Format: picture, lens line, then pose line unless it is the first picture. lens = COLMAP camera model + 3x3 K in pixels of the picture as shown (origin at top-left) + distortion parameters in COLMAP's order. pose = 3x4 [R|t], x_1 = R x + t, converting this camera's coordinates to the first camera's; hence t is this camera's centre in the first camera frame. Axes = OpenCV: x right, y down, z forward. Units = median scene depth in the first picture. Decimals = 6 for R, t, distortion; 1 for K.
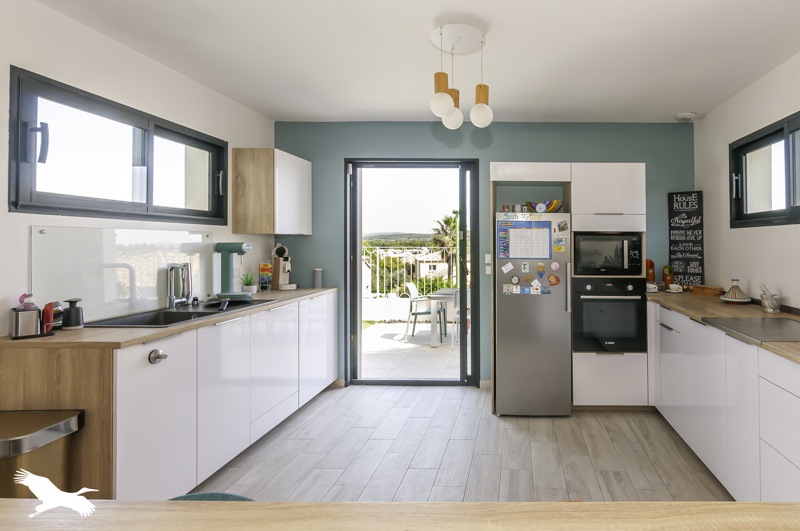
lens RADIAL K [[381.0, 0, 400.6], [0, 381.0, 240.8], [0, 0, 1]] dist [-0.000280, -0.000014]
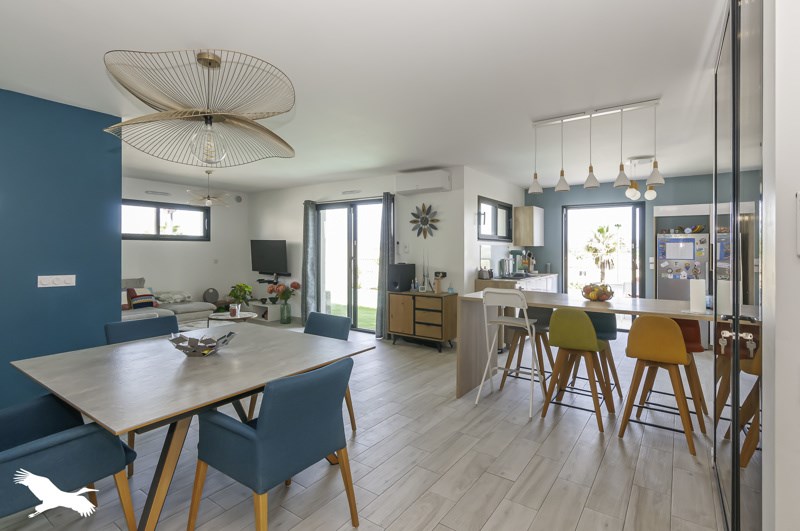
lens RADIAL K [[353.0, 0, 398.7], [0, 353.0, 250.1], [0, 0, 1]] dist [0.000777, 0.000098]
pose [[0.927871, 0.002447, -0.372892, -0.268316], [0.000123, 0.999976, 0.006867, -0.008541], [0.372900, -0.006417, 0.927849, -1.033504]]
